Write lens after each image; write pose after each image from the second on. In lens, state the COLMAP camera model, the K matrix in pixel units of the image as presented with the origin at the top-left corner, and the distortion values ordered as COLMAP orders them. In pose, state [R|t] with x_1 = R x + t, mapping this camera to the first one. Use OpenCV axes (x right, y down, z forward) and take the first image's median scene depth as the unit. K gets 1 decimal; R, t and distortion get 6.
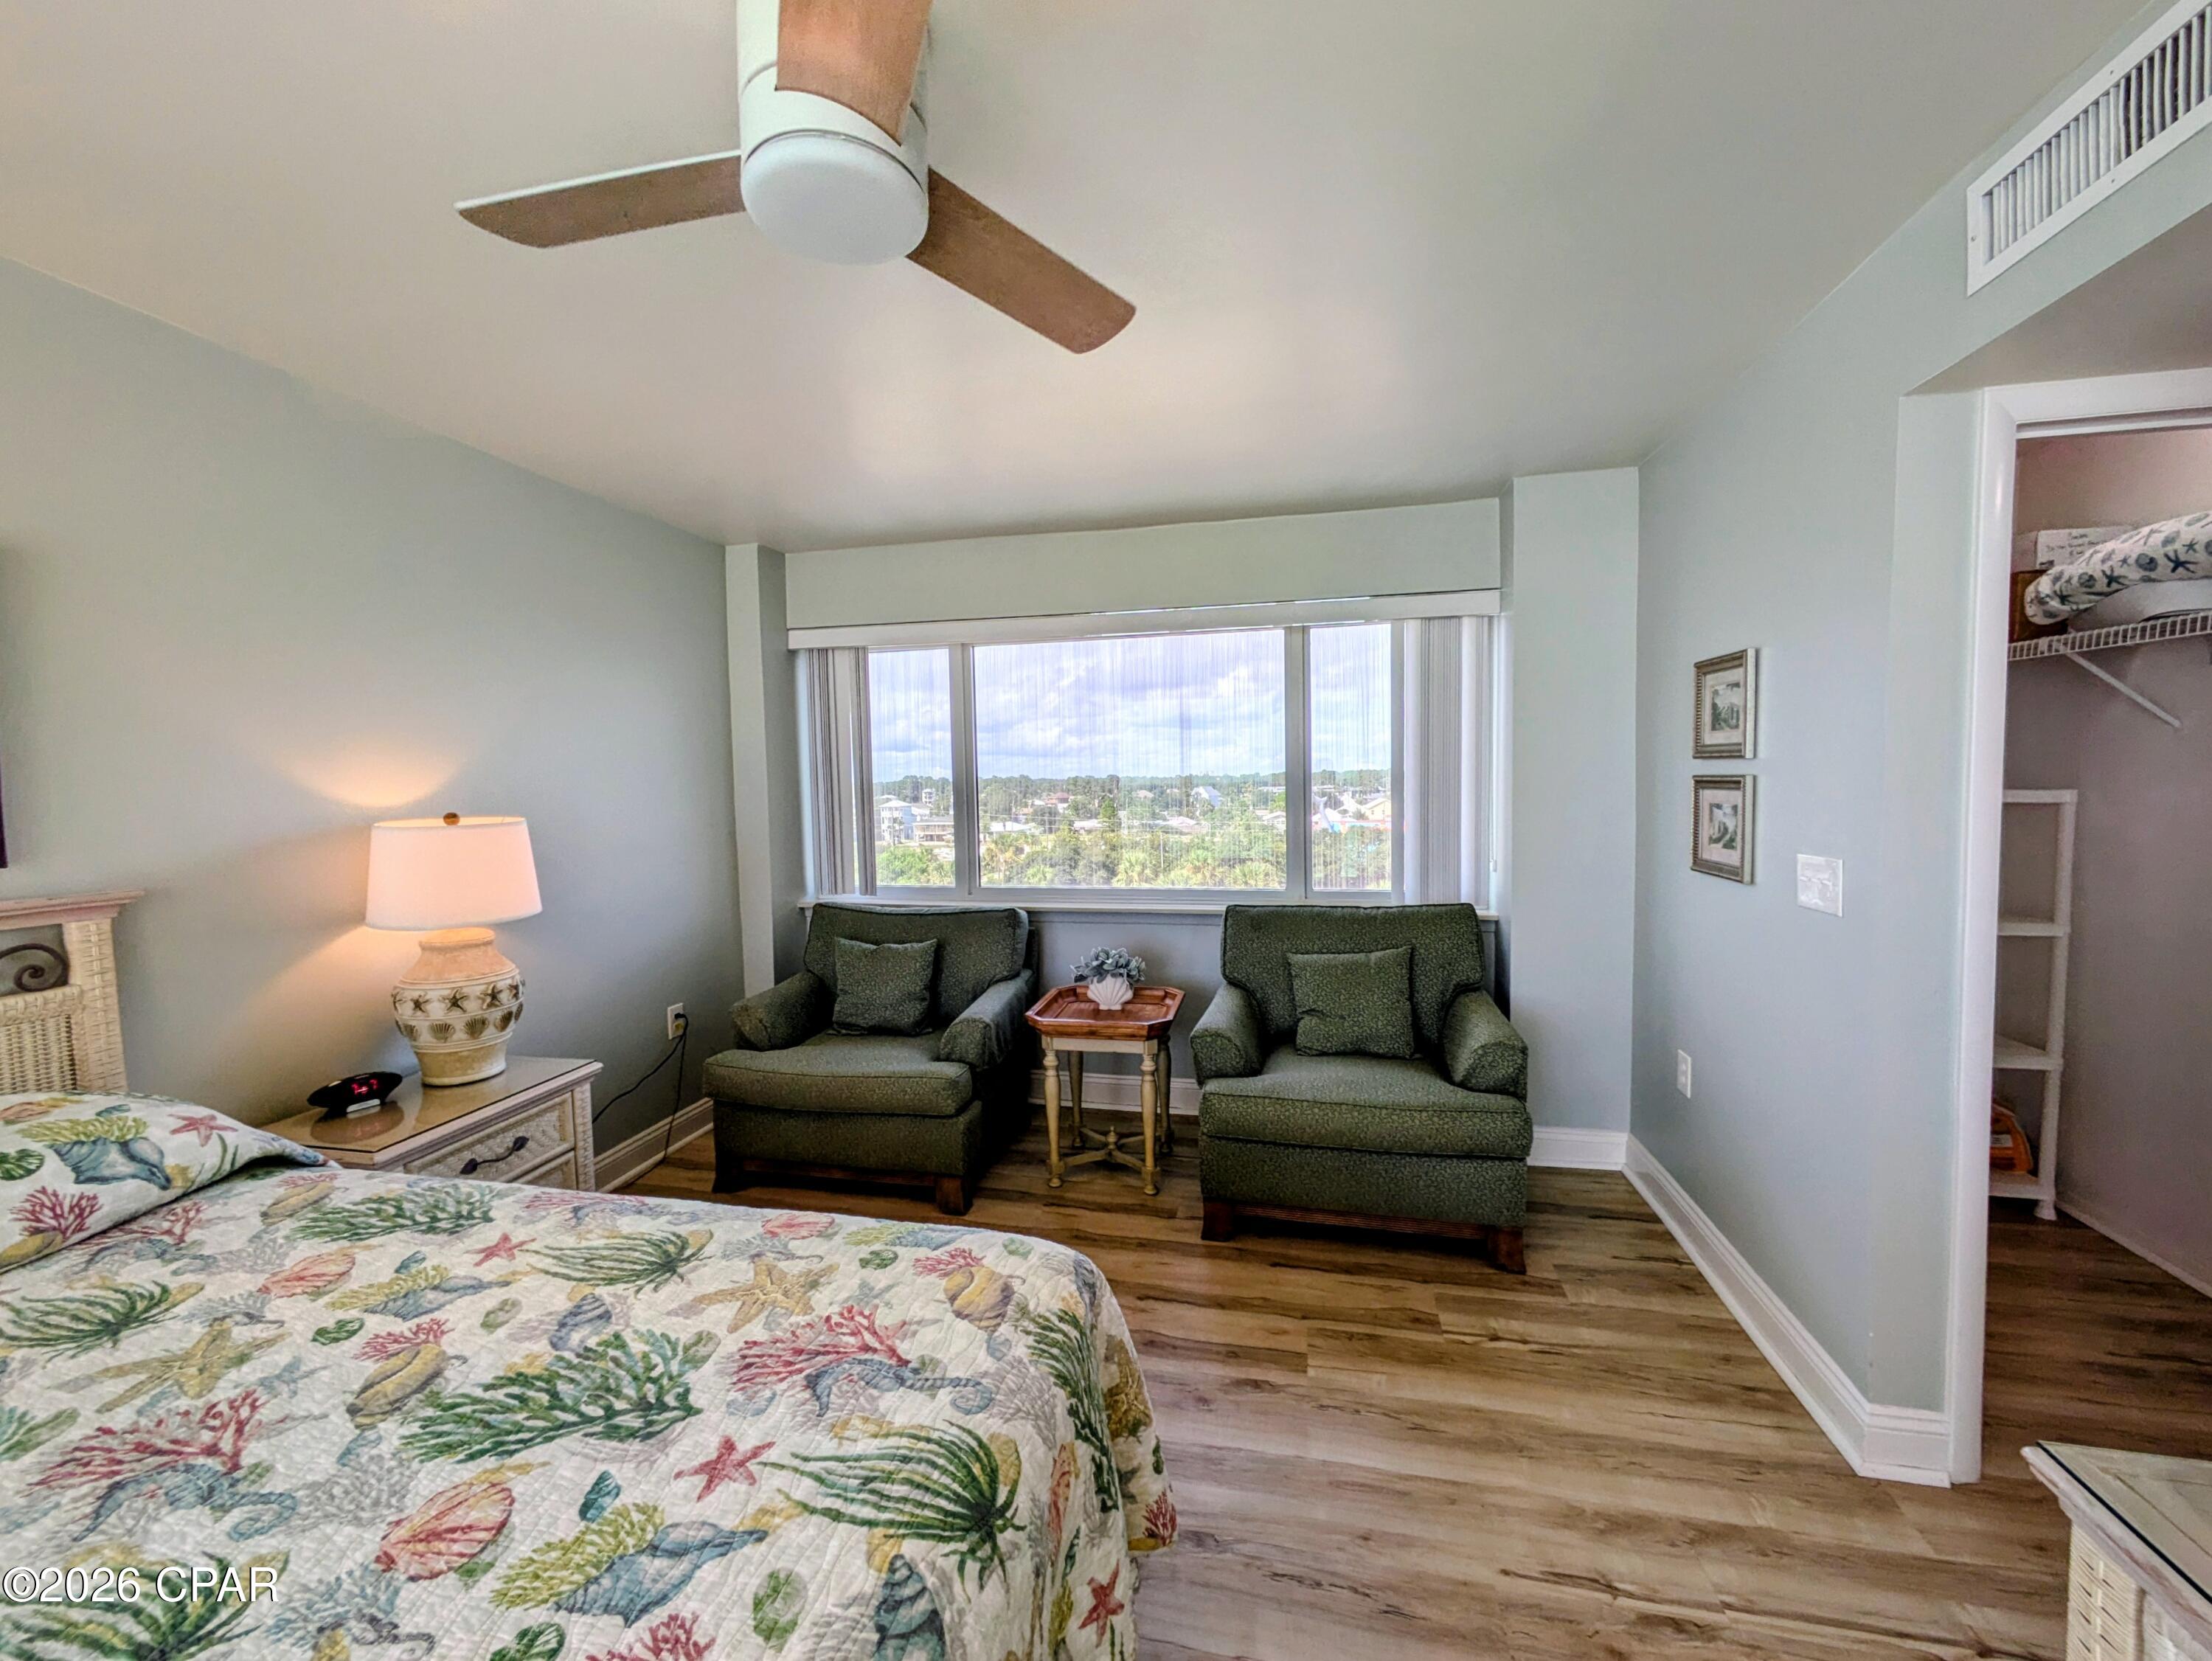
lens RADIAL K [[891.5, 0, 1102.2], [0, 891.5, 831.8], [0, 0, 1]] dist [0.000495, -0.000023]
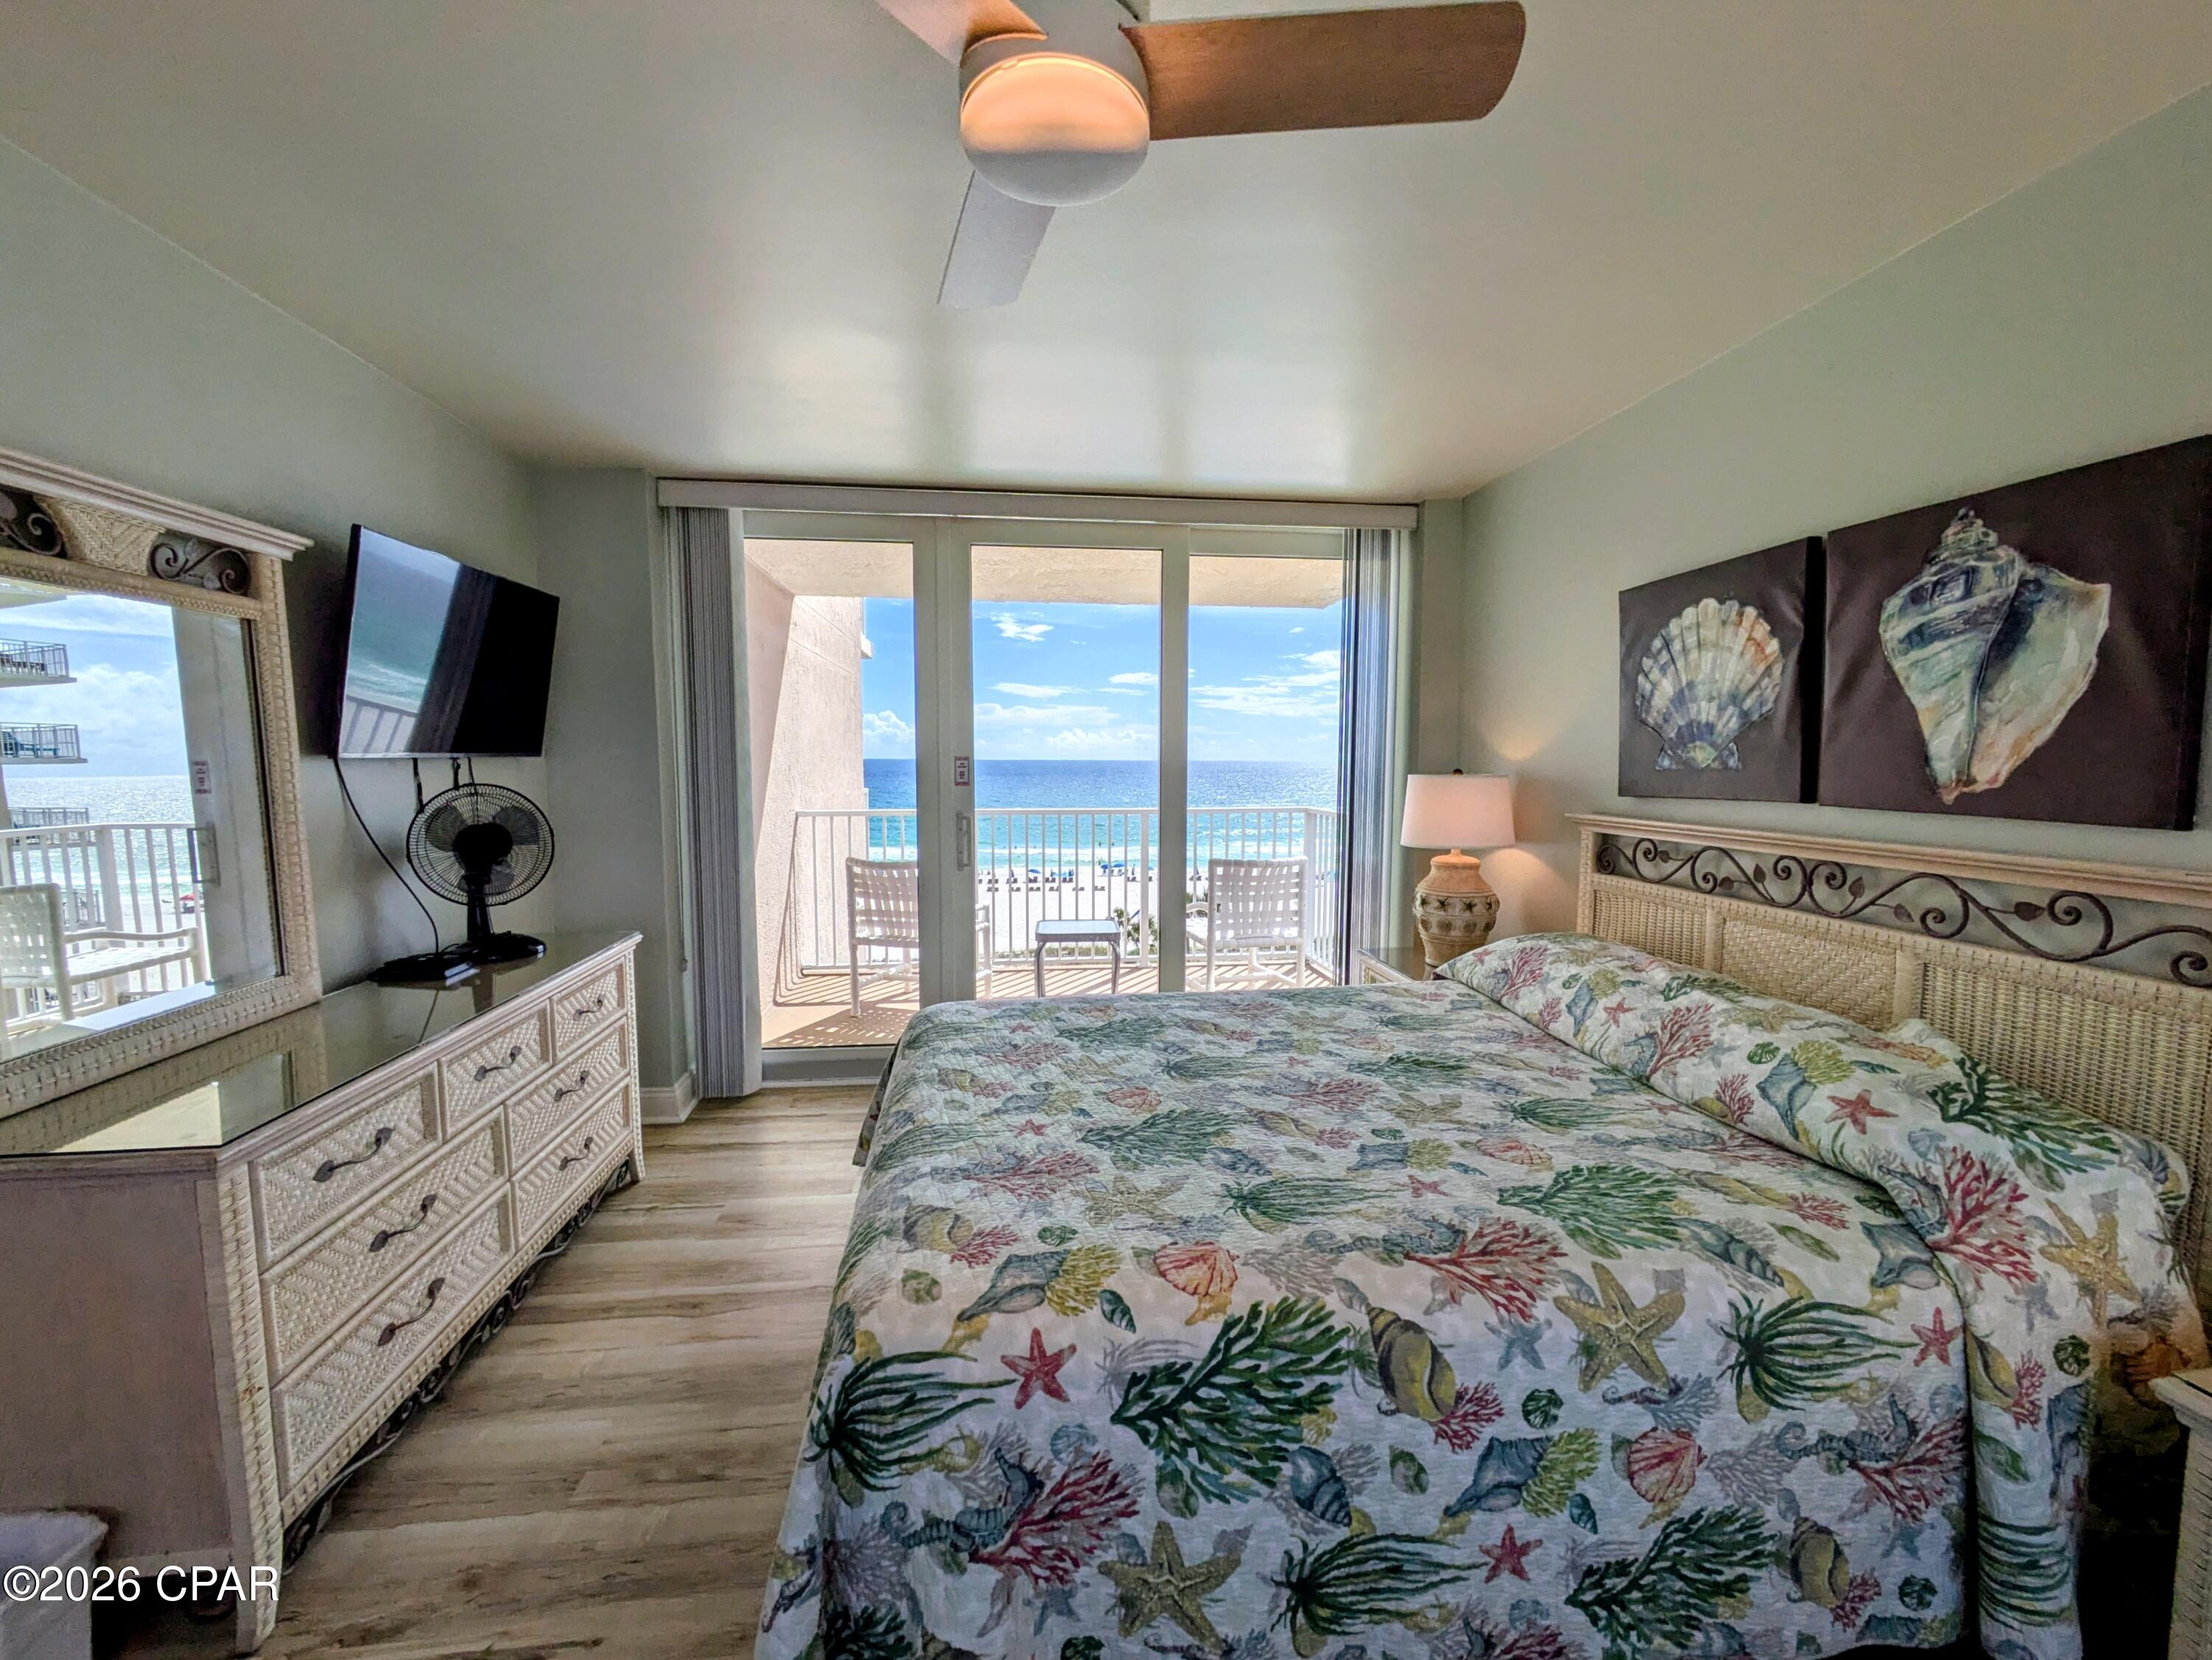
lens RADIAL K [[911.1, 0, 1098.1], [0, 911.1, 840.0], [0, 0, 1]] dist [-0.010360, -0.000063]
pose [[-0.943550, 0.043661, -0.328341, 0.009020], [-0.005484, 0.989079, 0.147283, -0.047019], [0.331186, 0.140770, -0.933006, 0.965301]]
